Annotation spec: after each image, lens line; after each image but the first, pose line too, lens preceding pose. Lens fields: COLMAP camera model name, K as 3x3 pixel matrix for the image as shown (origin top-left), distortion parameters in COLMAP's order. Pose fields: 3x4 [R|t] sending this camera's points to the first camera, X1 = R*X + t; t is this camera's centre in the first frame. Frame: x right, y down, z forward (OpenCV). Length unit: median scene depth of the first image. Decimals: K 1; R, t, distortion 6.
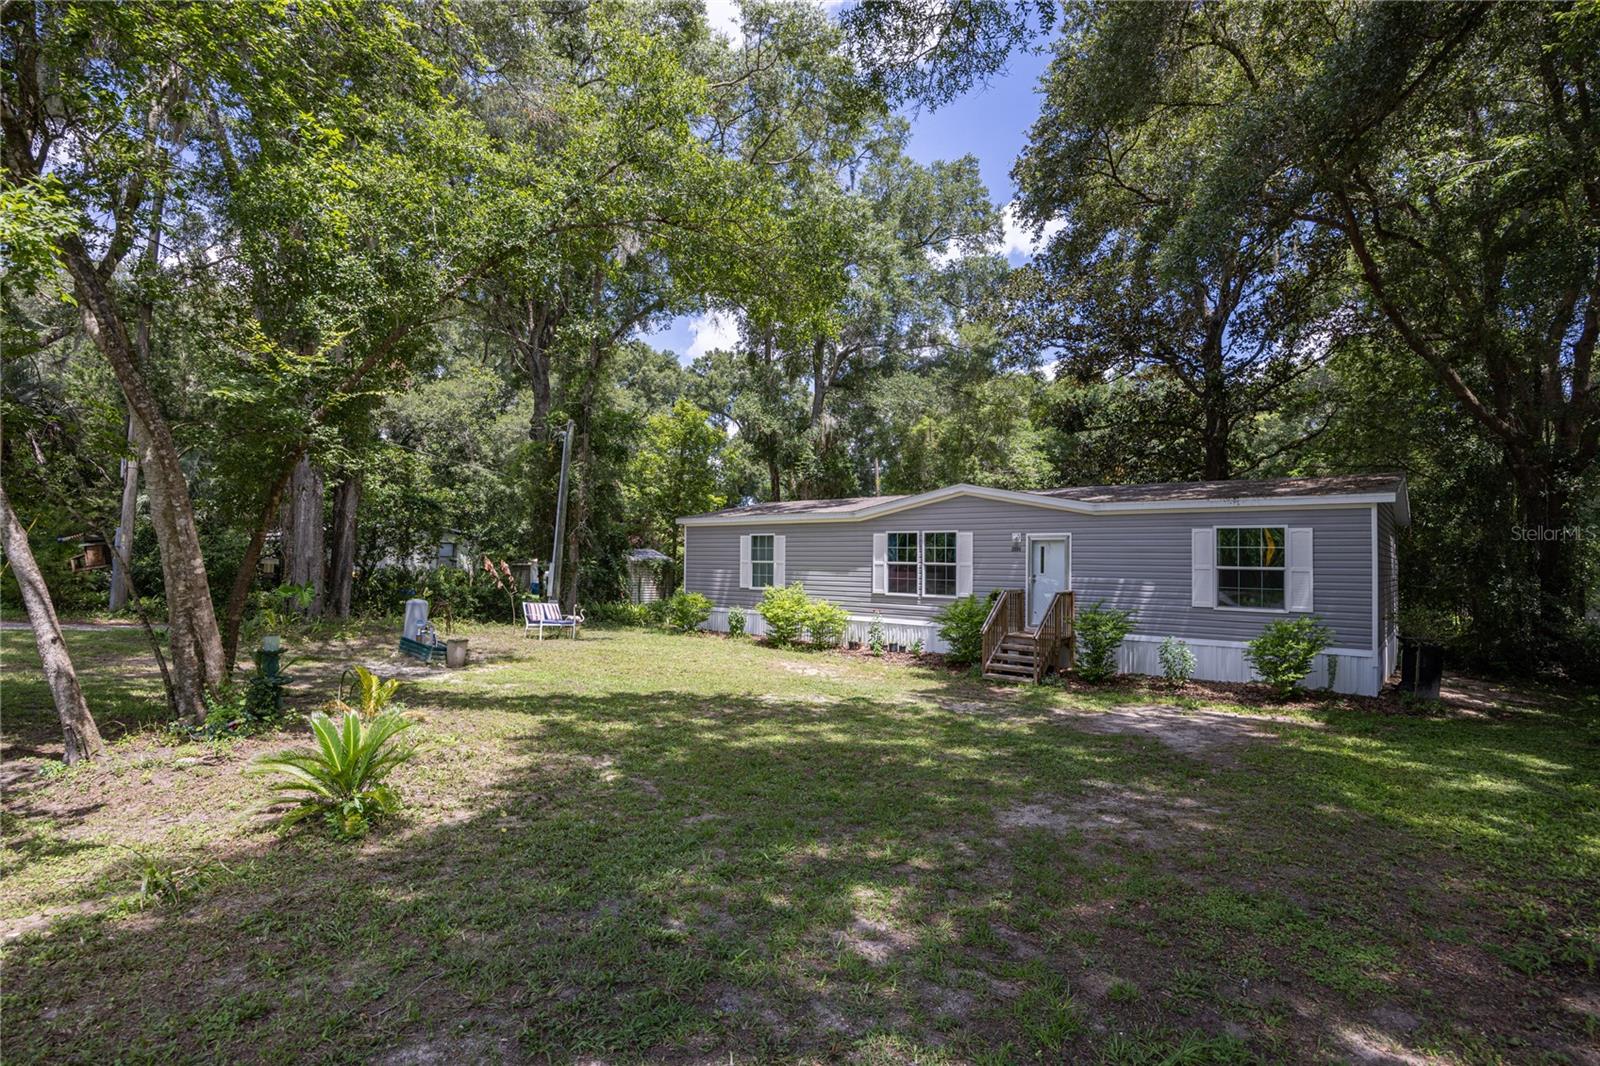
lens RADIAL K [[774.6, 0, 809.8], [0, 774.6, 535.1], [0, 0, 1]] dist [-0.004301, -0.000383]
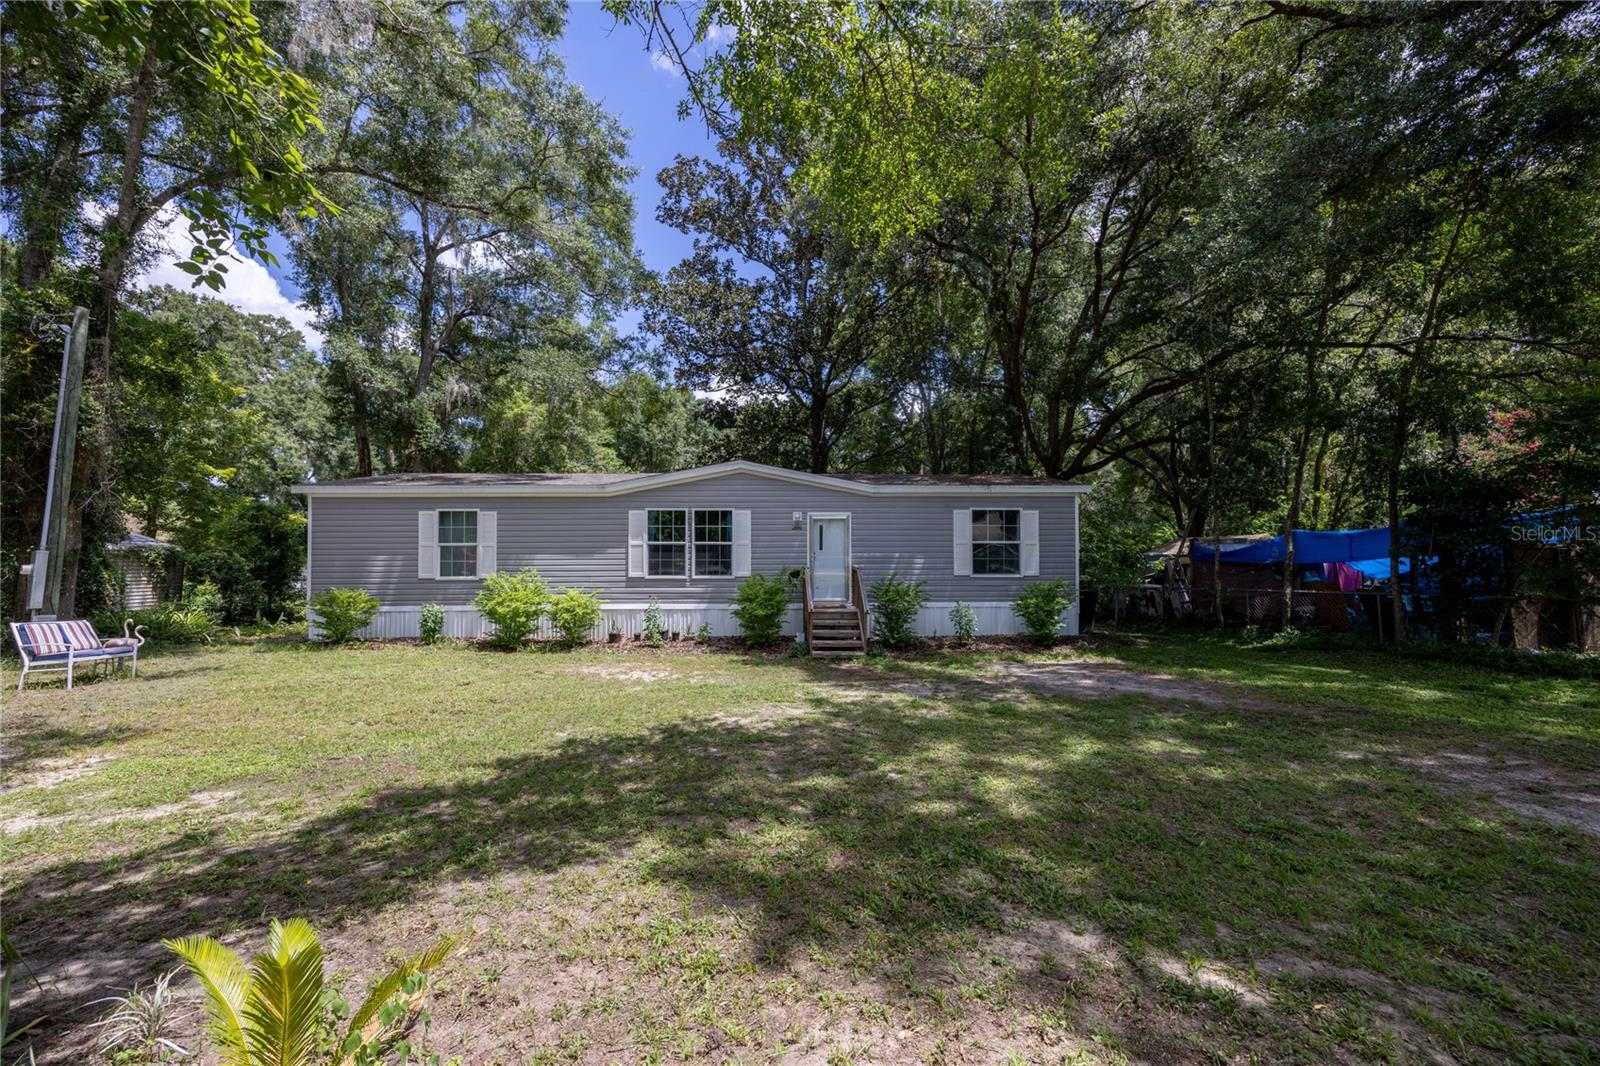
lens RADIAL K [[636.5, 0, 800.5], [0, 636.5, 530.5], [0, 0, 1]] dist [0.008339, -0.000251]
pose [[0.758481, 0.004537, 0.651679, -0.261727], [-0.009295, 0.999949, 0.003857, 0.017278], [-0.651629, -0.008982, 0.758485, 0.329094]]
